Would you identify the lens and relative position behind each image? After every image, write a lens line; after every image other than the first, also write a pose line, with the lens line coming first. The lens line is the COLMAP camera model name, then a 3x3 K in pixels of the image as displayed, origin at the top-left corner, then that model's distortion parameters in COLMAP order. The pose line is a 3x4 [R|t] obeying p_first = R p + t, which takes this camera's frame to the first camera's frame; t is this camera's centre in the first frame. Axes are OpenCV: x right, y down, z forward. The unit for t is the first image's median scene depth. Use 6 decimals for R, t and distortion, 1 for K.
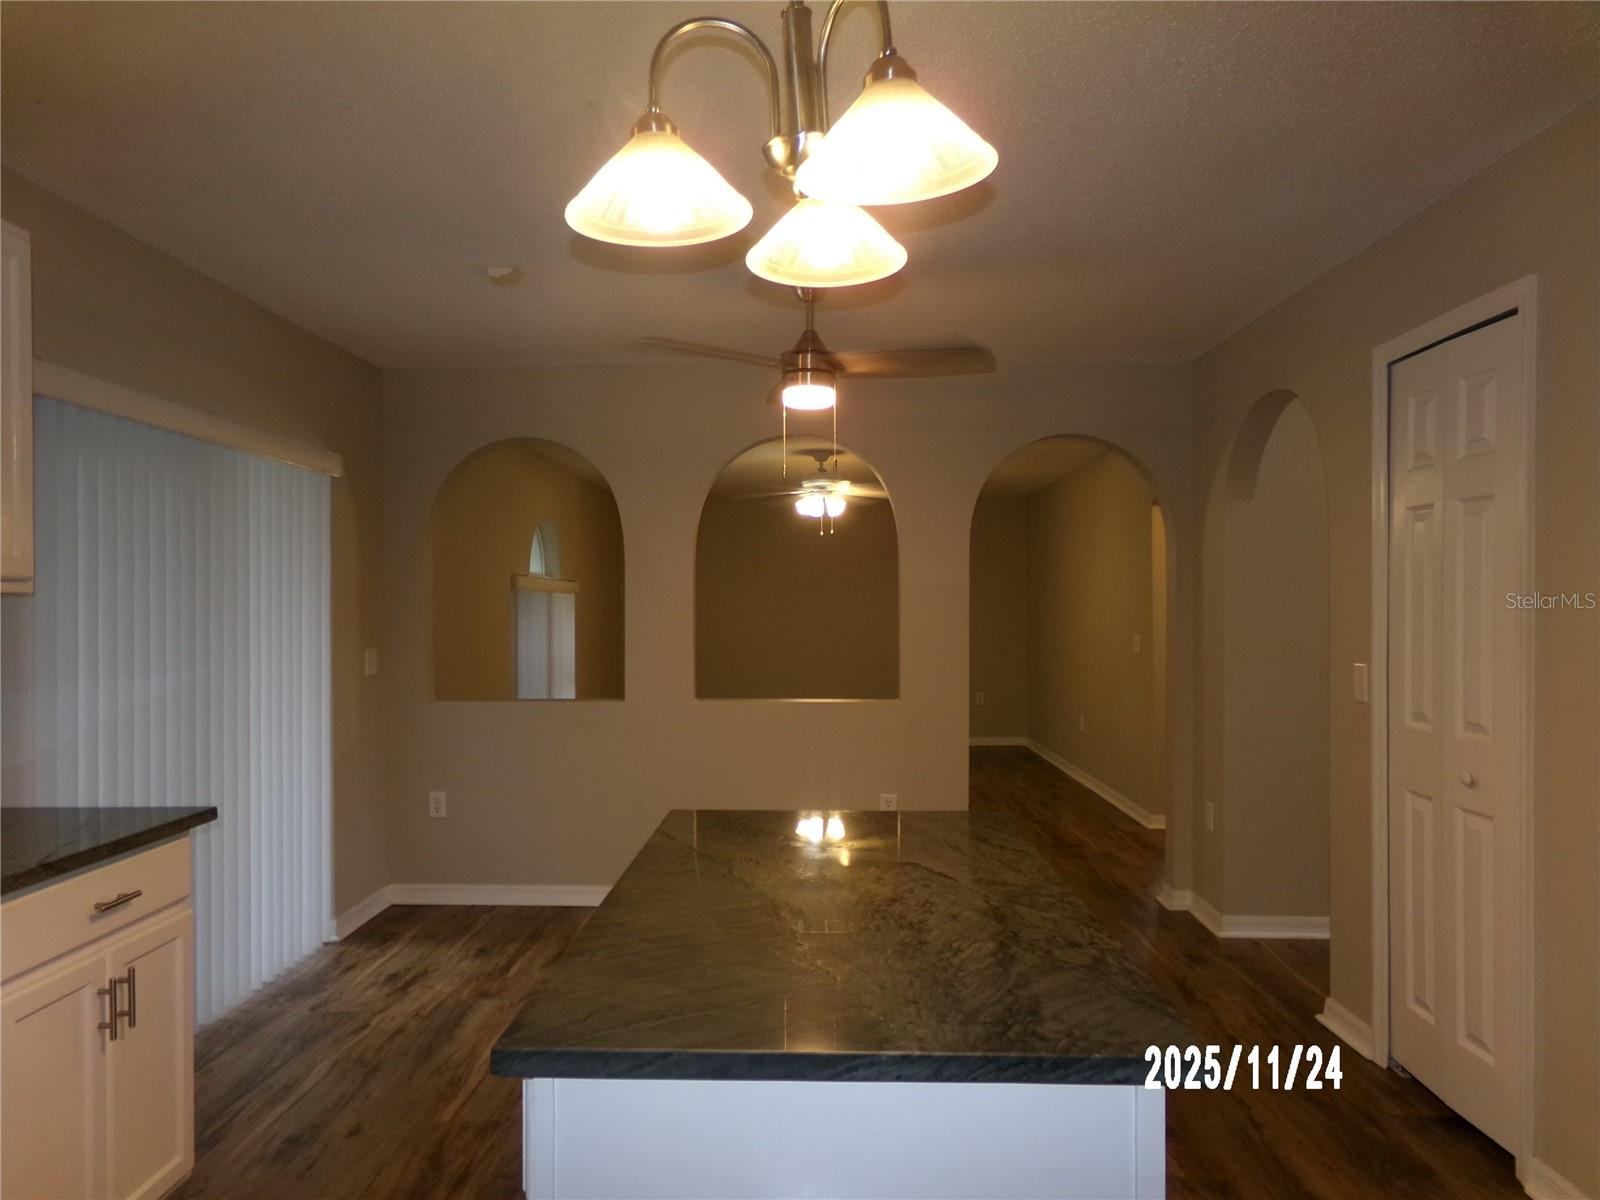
lens RADIAL K [[1087.8, 0, 800.0], [0, 1087.8, 600.0], [0, 0, 1]] dist [-0.084526, 0.118915]
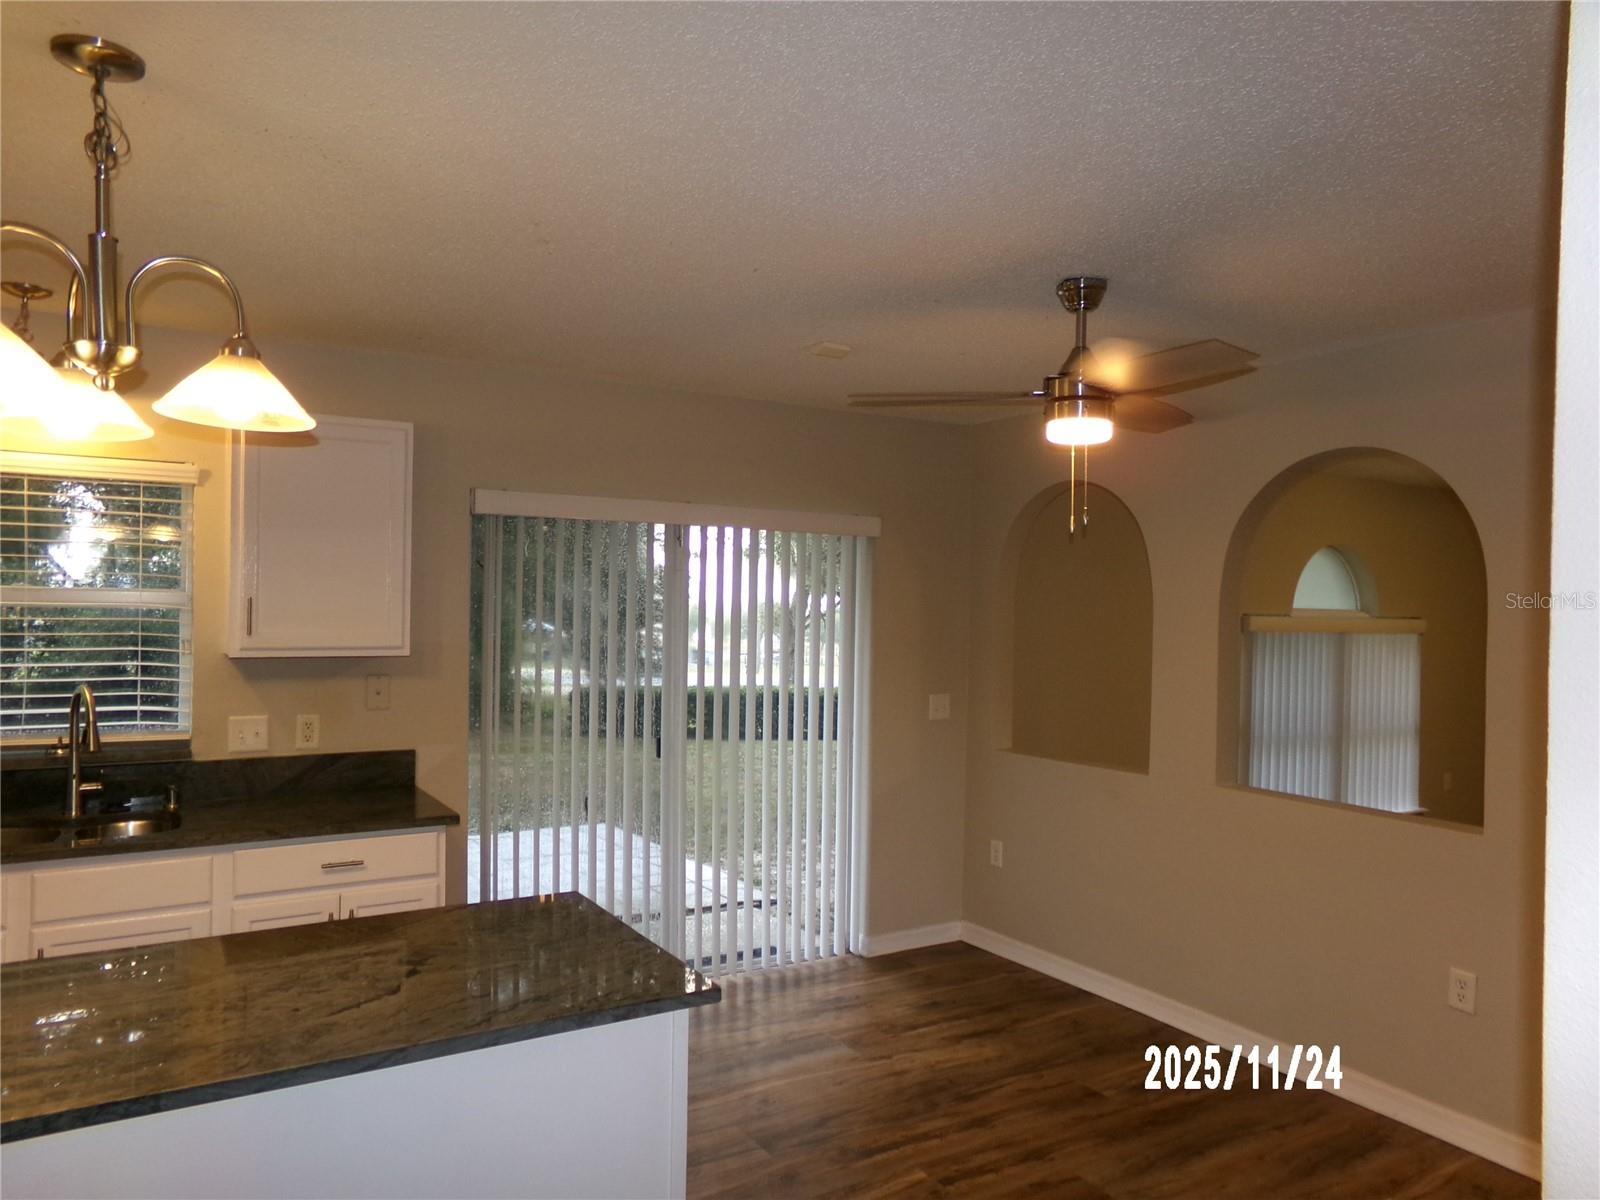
lens RADIAL K [[1087.8, 0, 800.0], [0, 1087.8, 600.0], [0, 0, 1]] dist [-0.084526, 0.118915]
pose [[0.539074, 0.002443, -0.842255, 0.468329], [-0.011792, 0.999920, -0.004646, -0.046632], [0.842176, 0.012436, 0.539060, 0.327257]]
